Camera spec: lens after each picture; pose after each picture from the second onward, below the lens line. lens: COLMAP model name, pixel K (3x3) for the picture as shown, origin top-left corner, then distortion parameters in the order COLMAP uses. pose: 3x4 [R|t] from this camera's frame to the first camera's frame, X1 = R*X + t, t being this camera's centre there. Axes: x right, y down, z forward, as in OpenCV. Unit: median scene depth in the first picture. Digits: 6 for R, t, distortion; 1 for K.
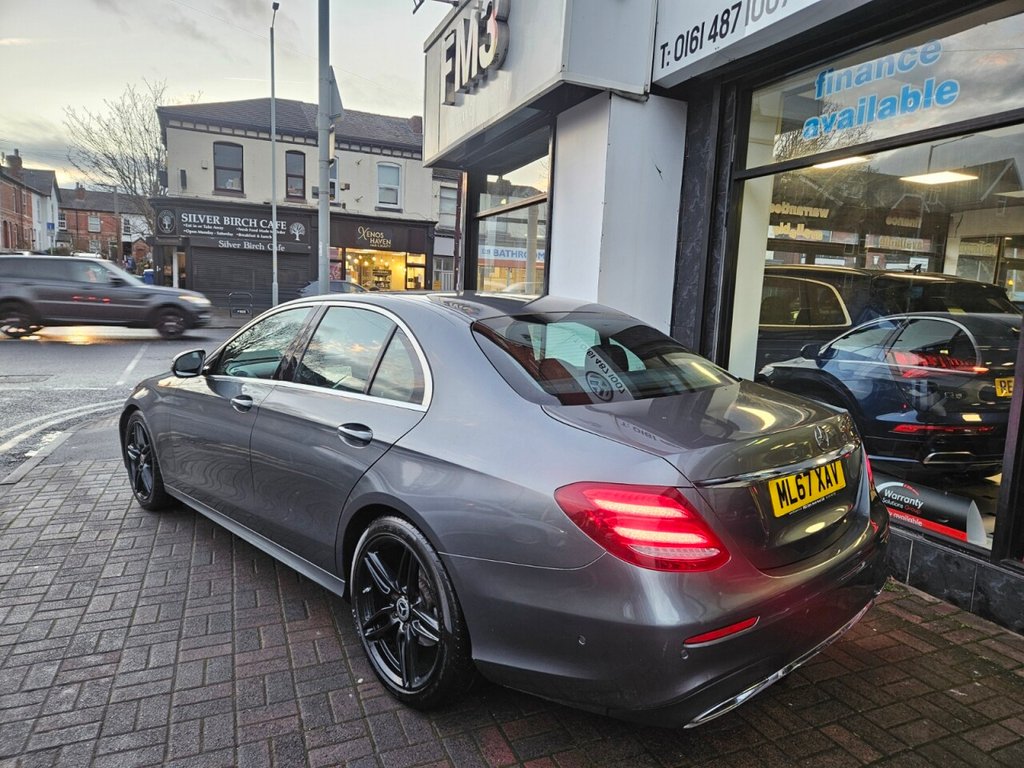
lens RADIAL K [[673.5, 0, 517.4], [0, 673.5, 383.8], [0, 0, 1]] dist [0.080167, -0.062178]
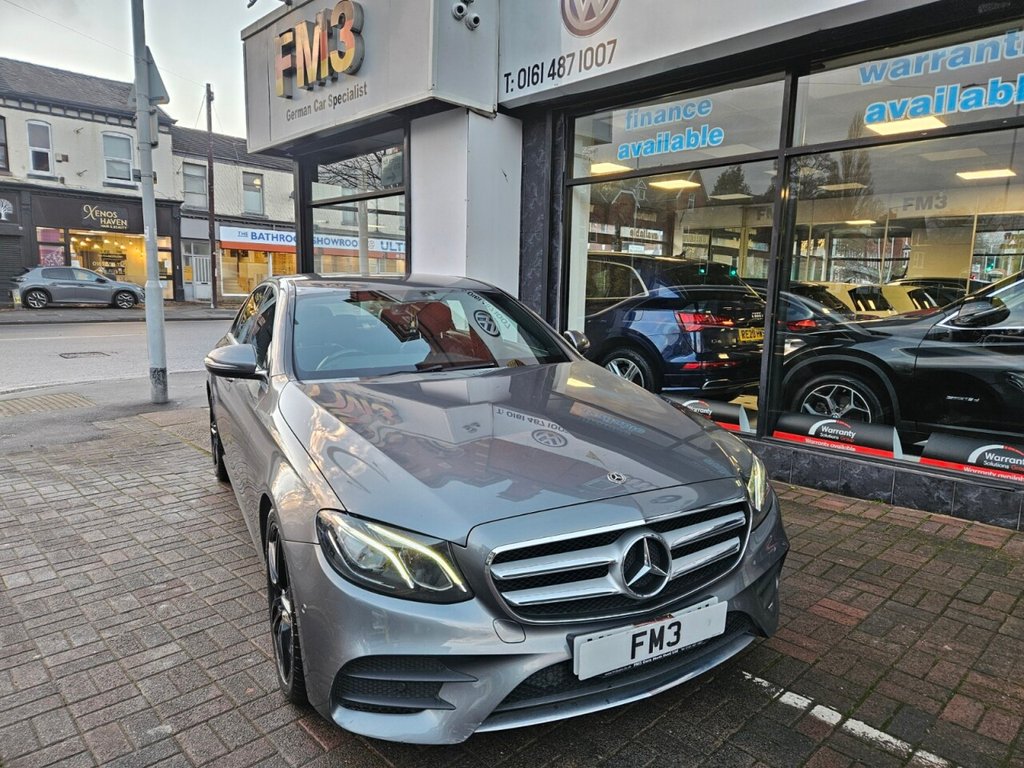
lens RADIAL K [[673.5, 0, 517.4], [0, 673.5, 383.8], [0, 0, 1]] dist [0.080167, -0.062178]
pose [[0.935148, -0.071094, 0.347050, -0.244667], [0.063543, 0.997430, 0.033106, 0.029611], [-0.348511, -0.008906, 0.937262, -0.181929]]
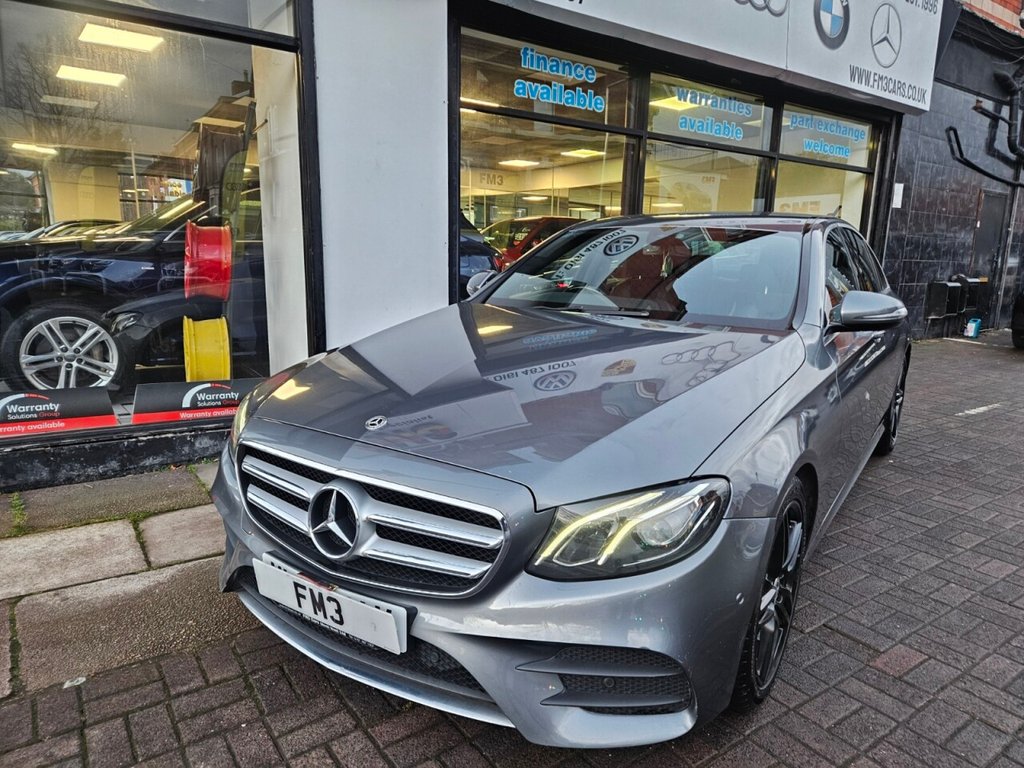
lens RADIAL K [[681.3, 0, 521.9], [0, 681.3, 393.6], [0, 0, 1]] dist [0.078452, -0.061196]
pose [[-0.214380, -0.234514, 0.948179, -0.868005], [0.098613, 0.960592, 0.259881, -0.133208], [-0.971760, 0.149216, -0.182806, 1.177055]]
